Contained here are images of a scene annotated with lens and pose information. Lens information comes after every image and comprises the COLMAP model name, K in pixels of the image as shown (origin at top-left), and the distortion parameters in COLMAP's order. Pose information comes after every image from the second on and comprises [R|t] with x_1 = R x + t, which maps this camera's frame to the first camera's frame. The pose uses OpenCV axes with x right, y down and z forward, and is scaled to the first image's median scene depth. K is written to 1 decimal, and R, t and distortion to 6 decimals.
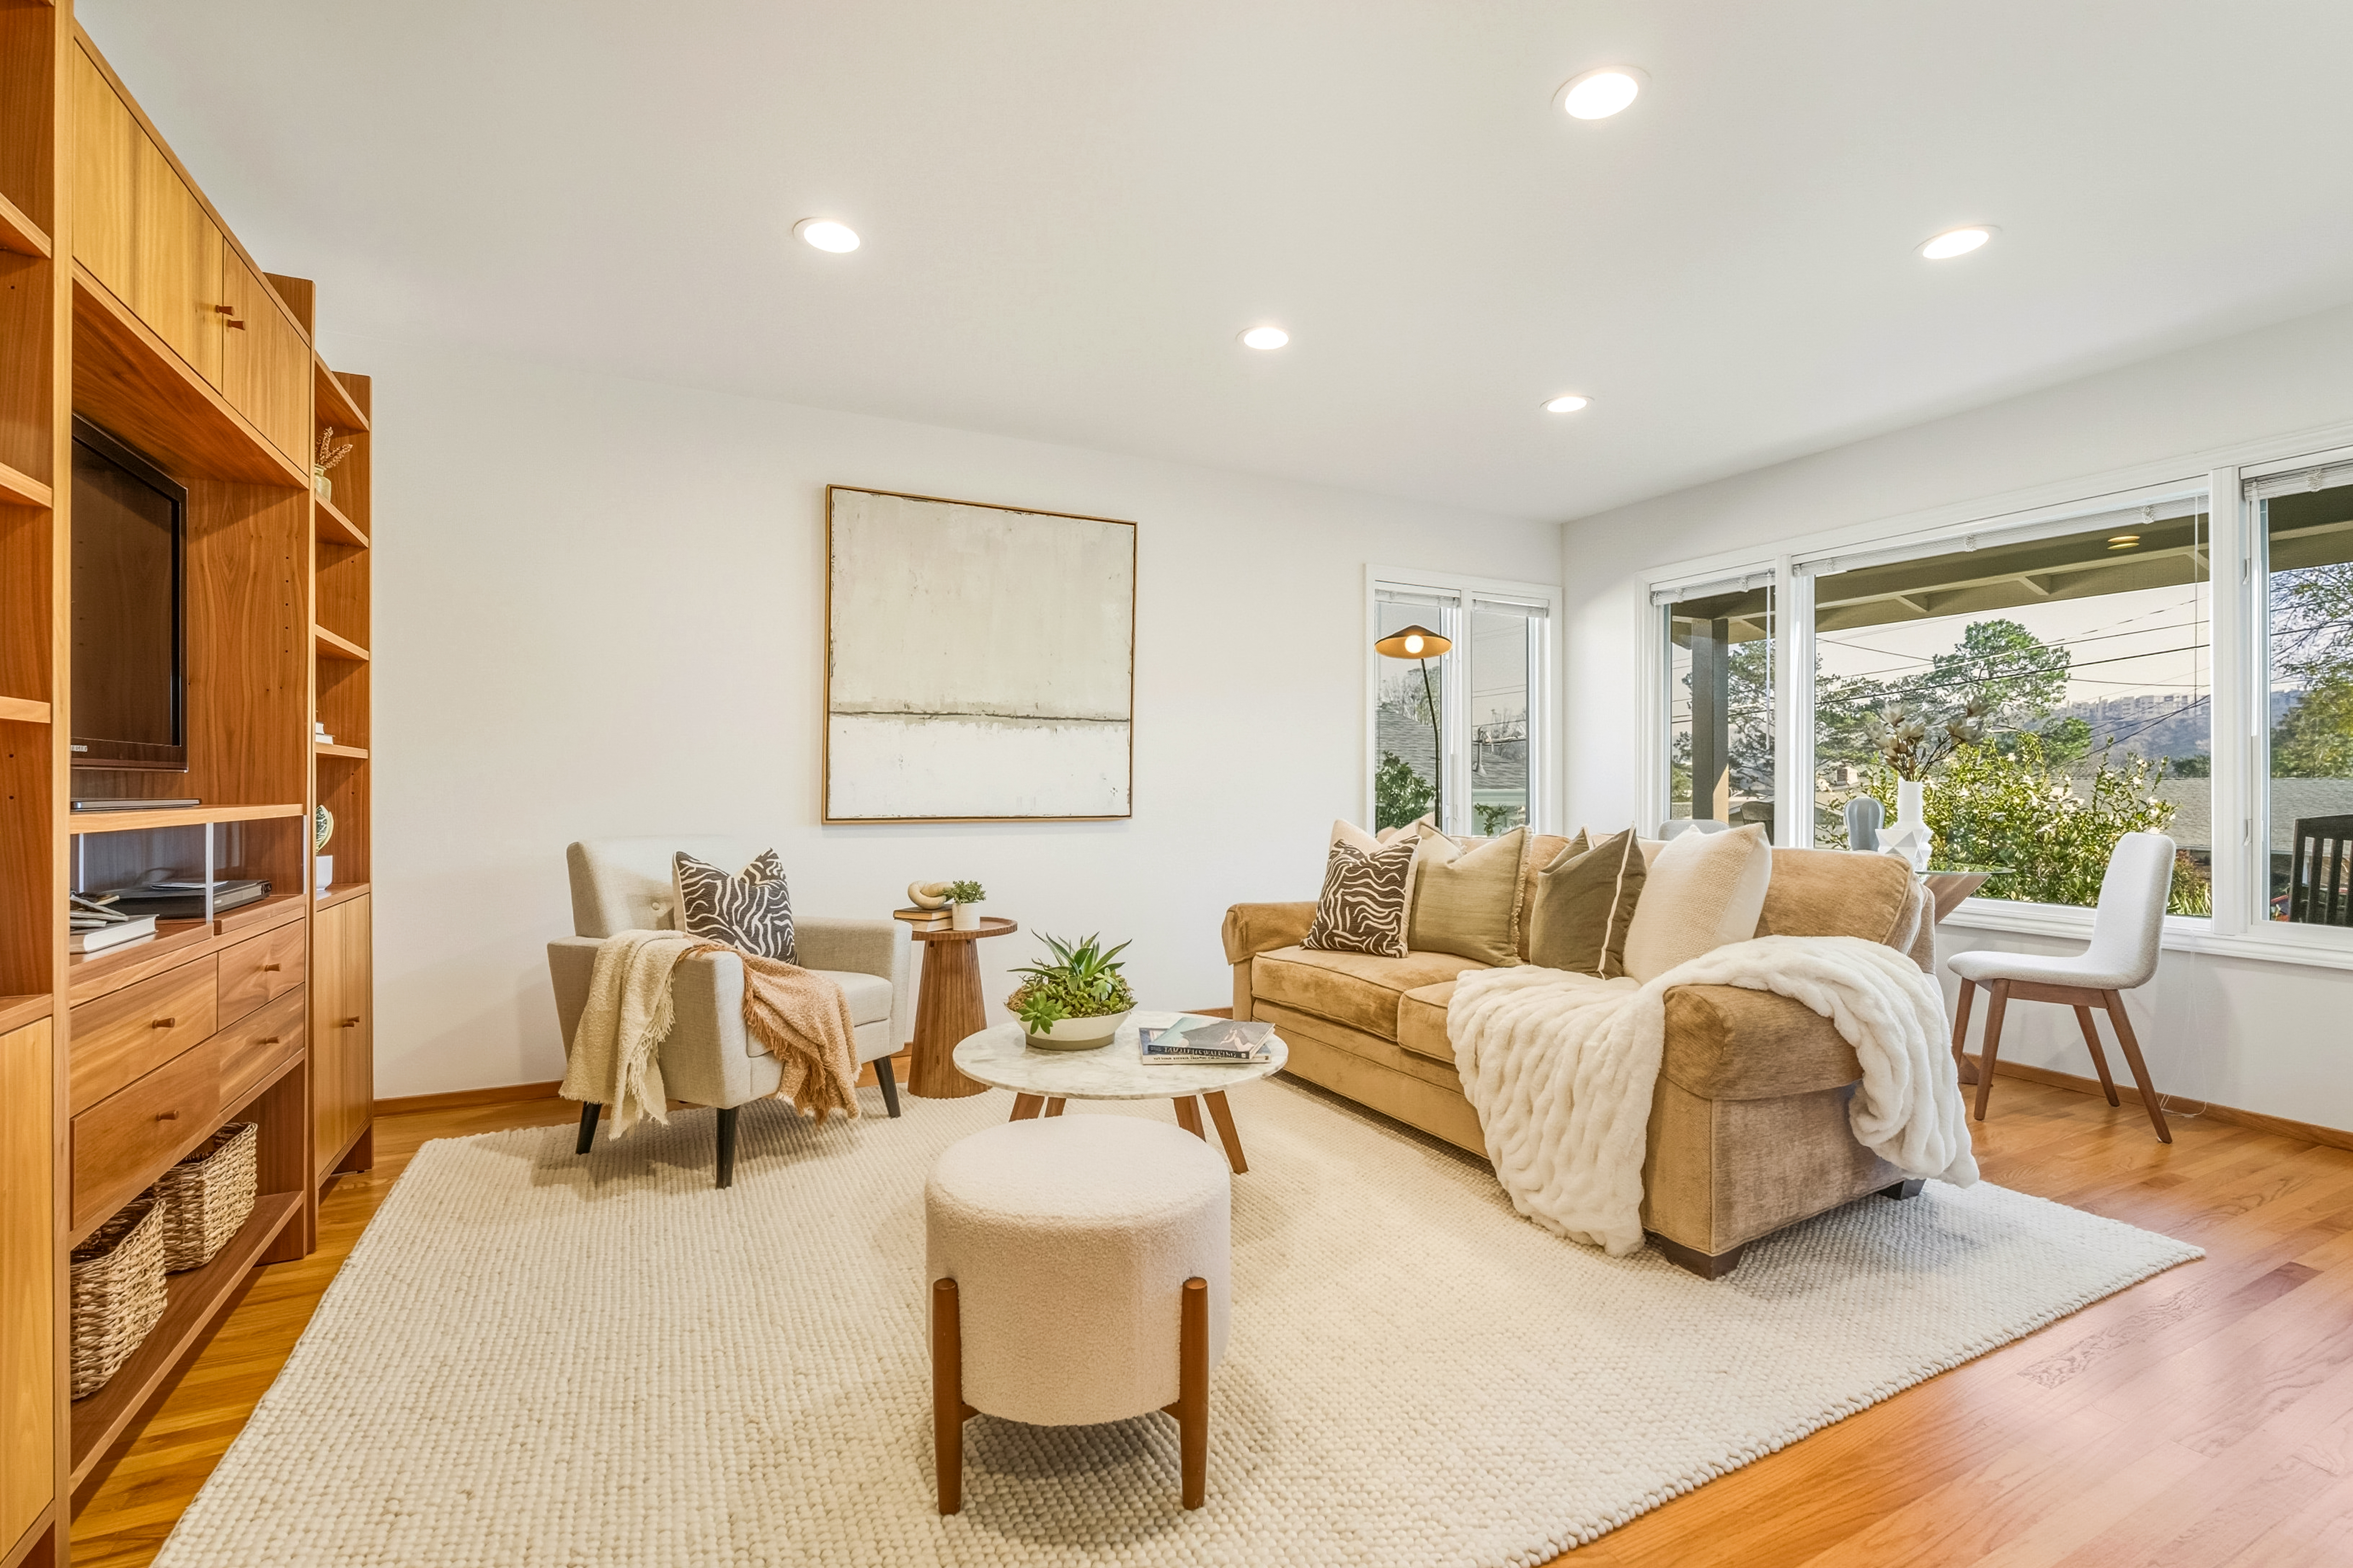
lens RADIAL K [[1052.2, 0, 1206.8], [0, 1052.2, 776.0], [0, 0, 1]] dist [-0.012873, 0.003770]
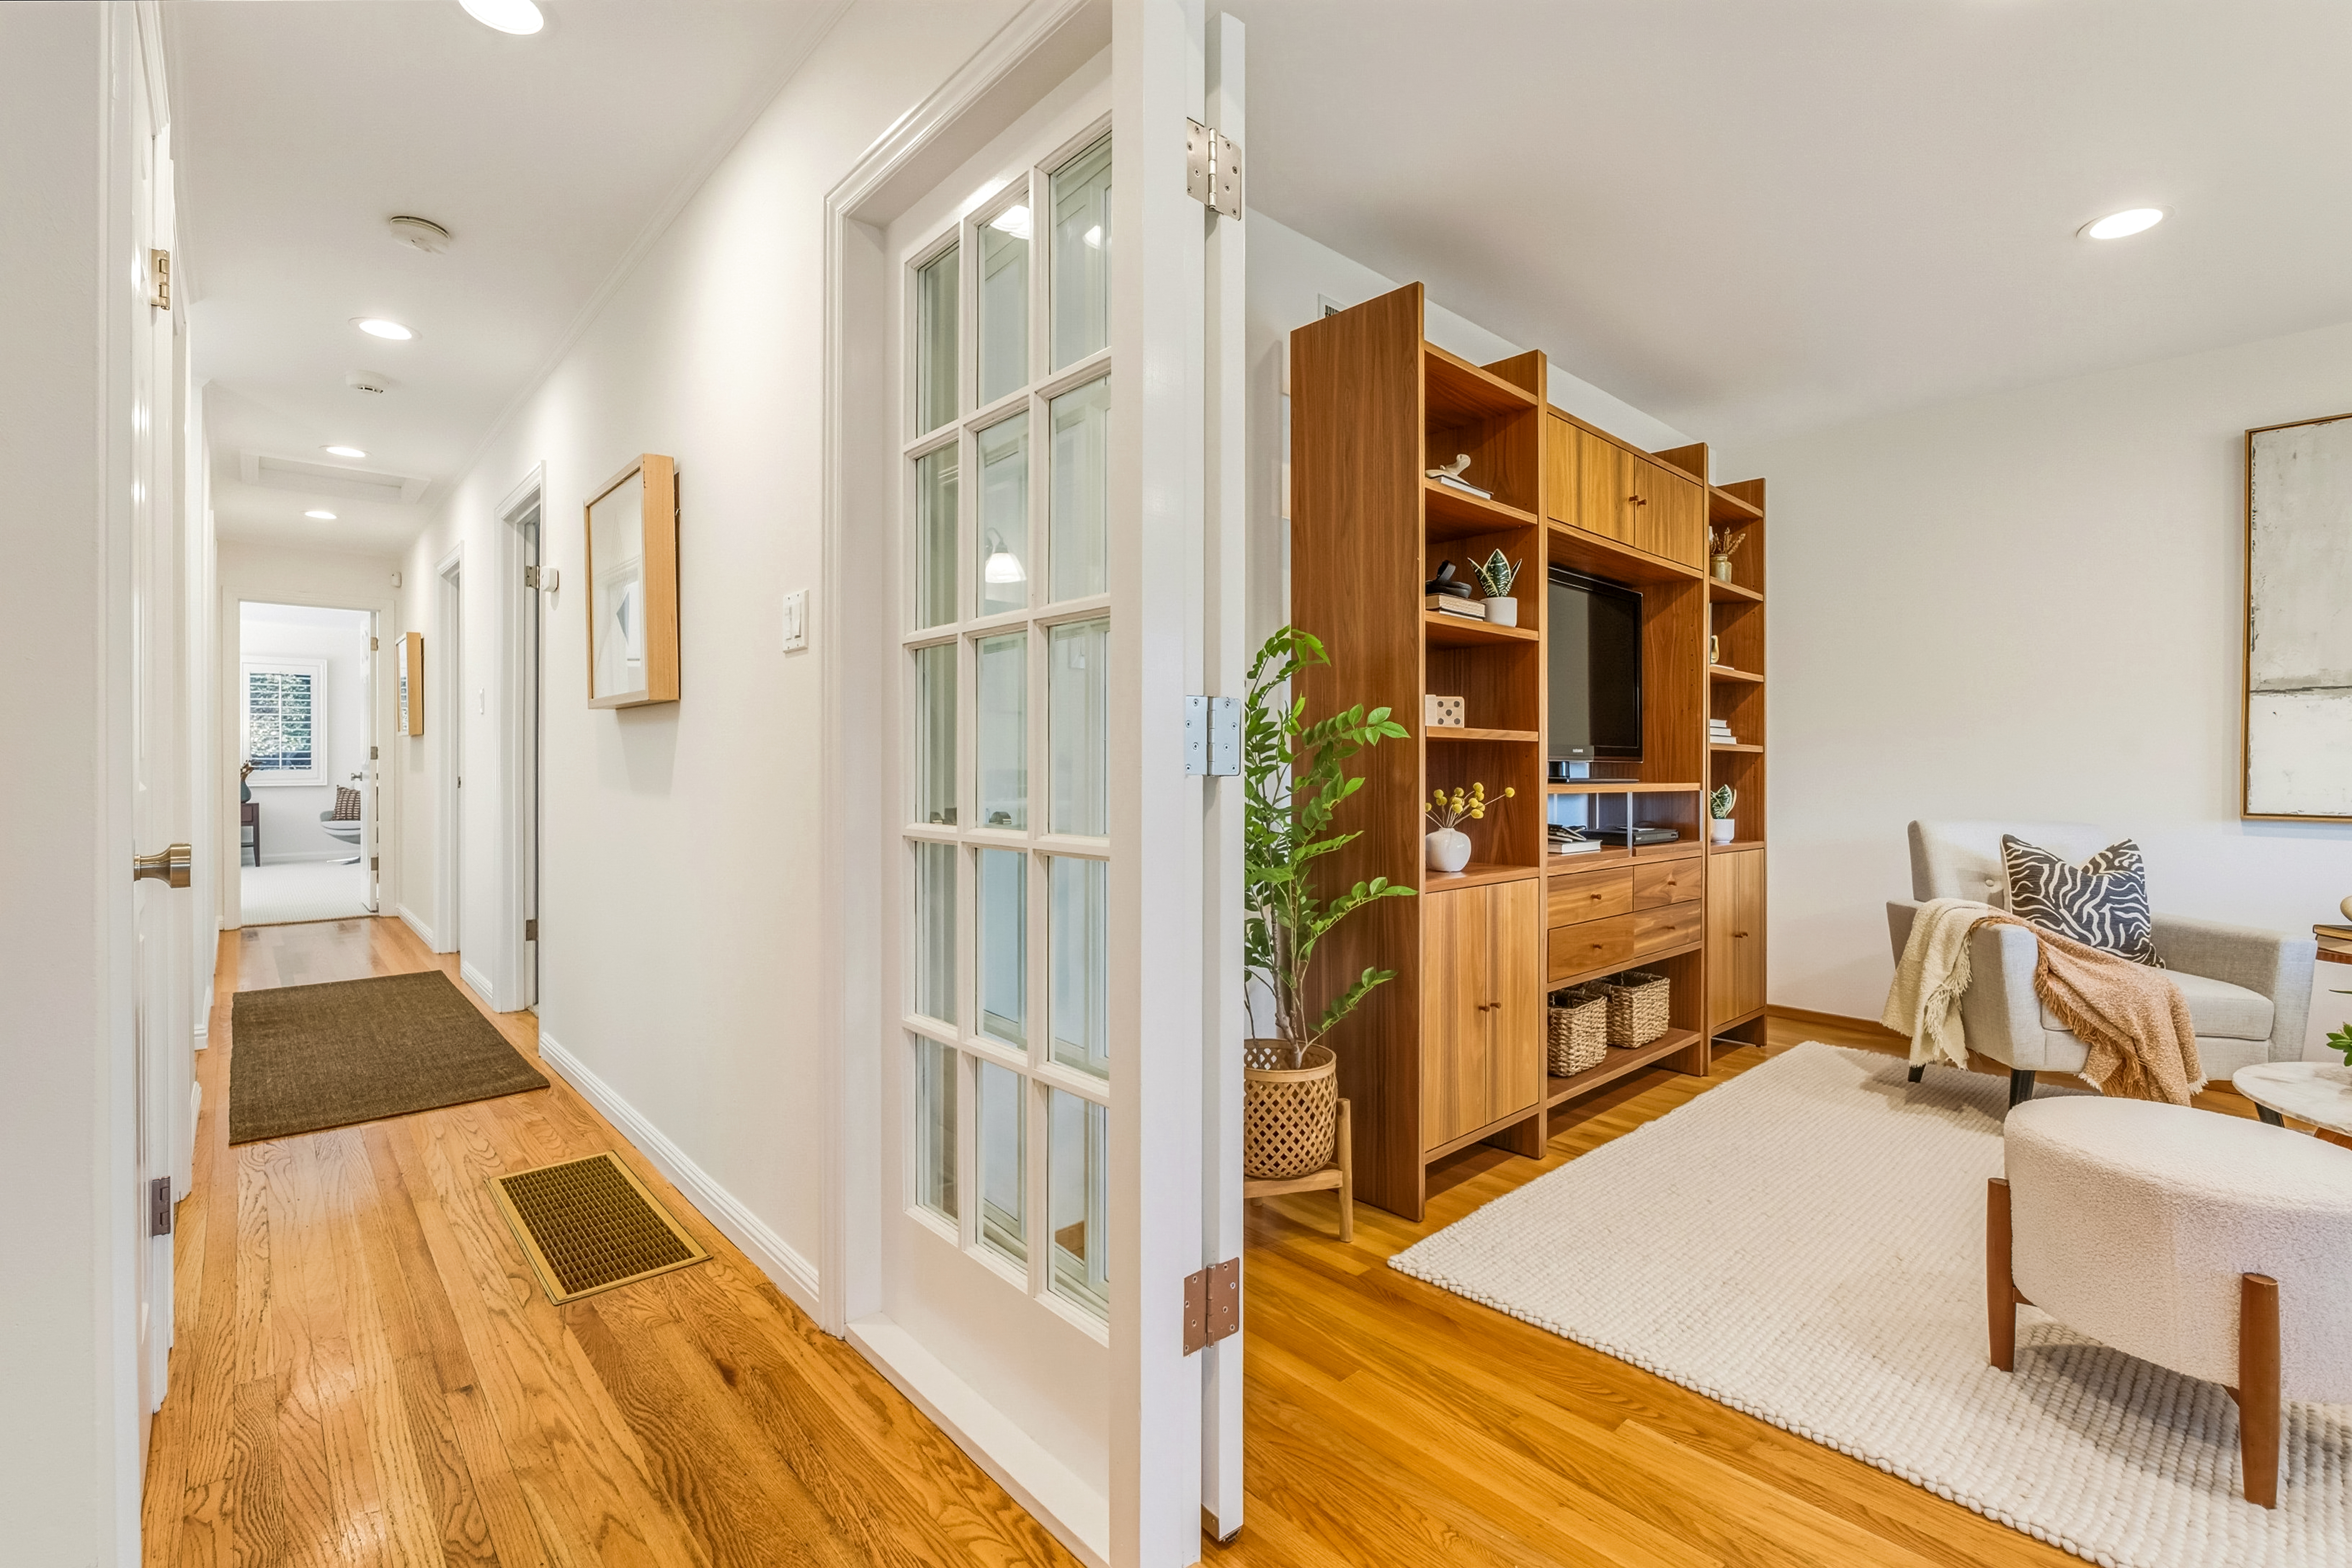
lens RADIAL K [[1051.8, 0, 1178.6], [0, 1051.8, 770.2], [0, 0, 1]] dist [-0.012873, 0.003770]
pose [[0.267362, 0.005595, -0.963580, 0.355037], [0.001062, 0.999981, 0.006101, -0.002236], [0.963595, -0.002655, 0.267351, -0.132675]]
